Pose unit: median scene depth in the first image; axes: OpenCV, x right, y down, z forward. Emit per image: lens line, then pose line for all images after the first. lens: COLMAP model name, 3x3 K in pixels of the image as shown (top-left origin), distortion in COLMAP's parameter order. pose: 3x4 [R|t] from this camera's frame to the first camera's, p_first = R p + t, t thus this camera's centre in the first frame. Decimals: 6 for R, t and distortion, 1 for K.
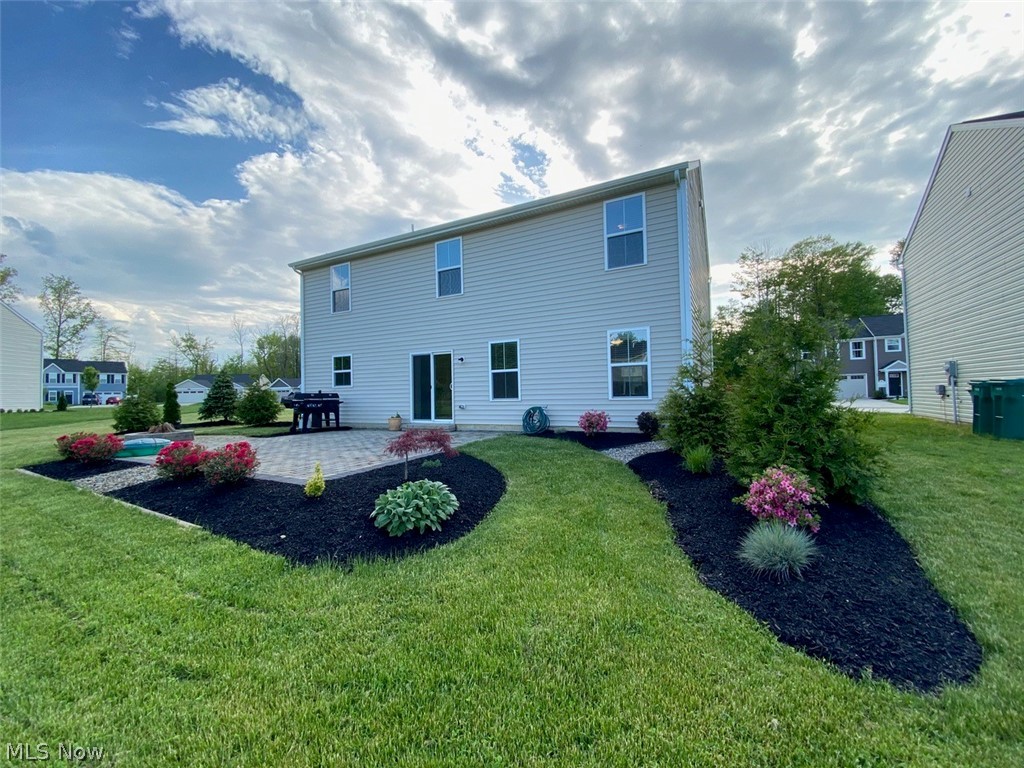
lens RADIAL K [[411.3, 0, 516.2], [0, 411.3, 379.8], [0, 0, 1]] dist [0.019265, -0.019265]
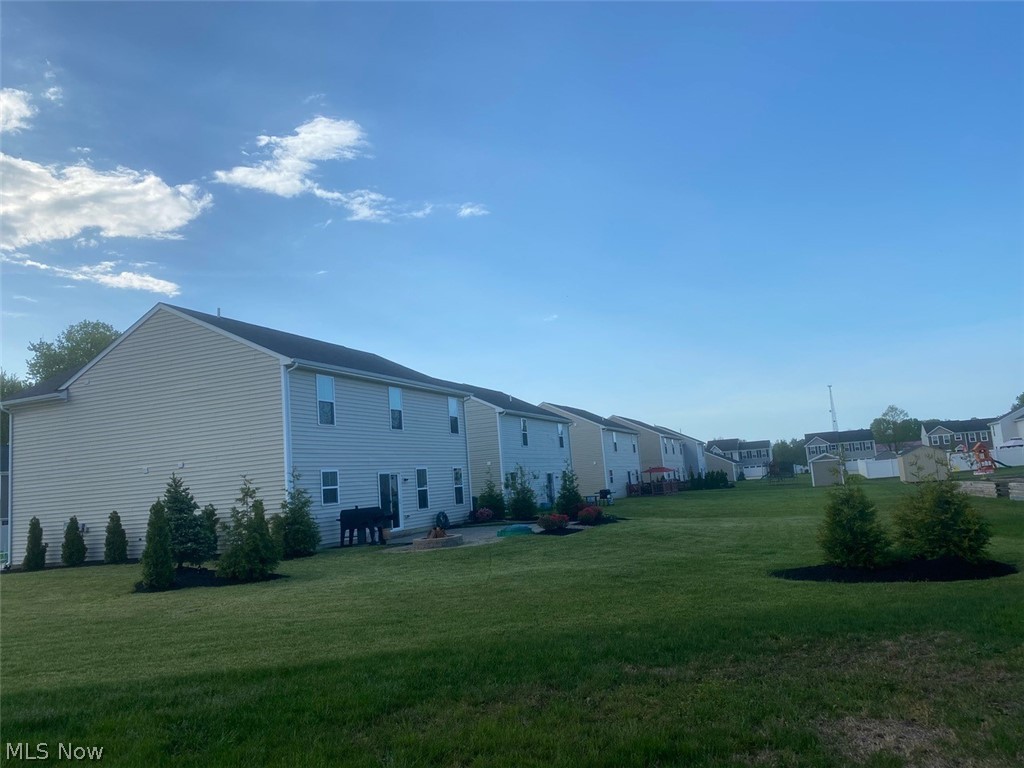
lens RADIAL K [[776.8, 0, 512.0], [0, 776.8, 384.0], [0, 0, 1]] dist [0.050863, -0.004096]
pose [[-0.111001, 0.150492, 0.982360, -2.635579], [0.031429, 0.988506, -0.147882, 0.026811], [-0.993323, 0.014460, -0.114455, 0.914425]]
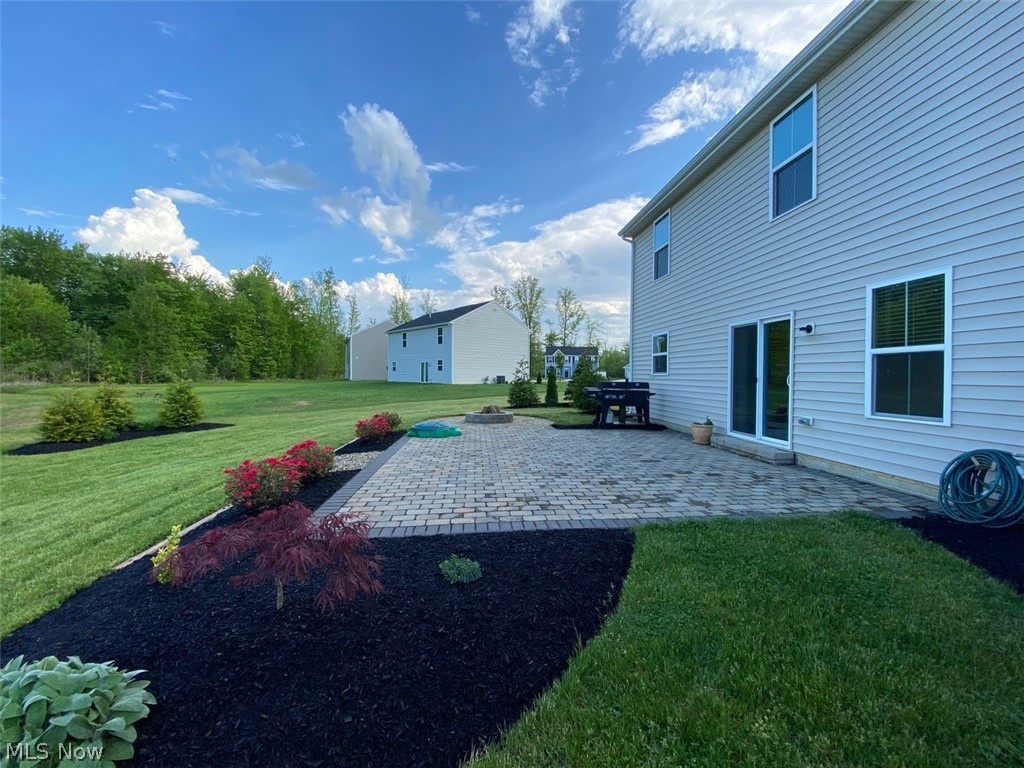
lens RADIAL K [[412.8, 0, 512.6], [0, 412.8, 379.5], [0, 0, 1]] dist [0.039974, -0.030156]
pose [[0.520255, 0.035129, -0.853288, 0.117465], [0.008686, 0.998884, 0.046419, -0.013492], [0.853967, -0.031562, 0.519370, 0.399975]]
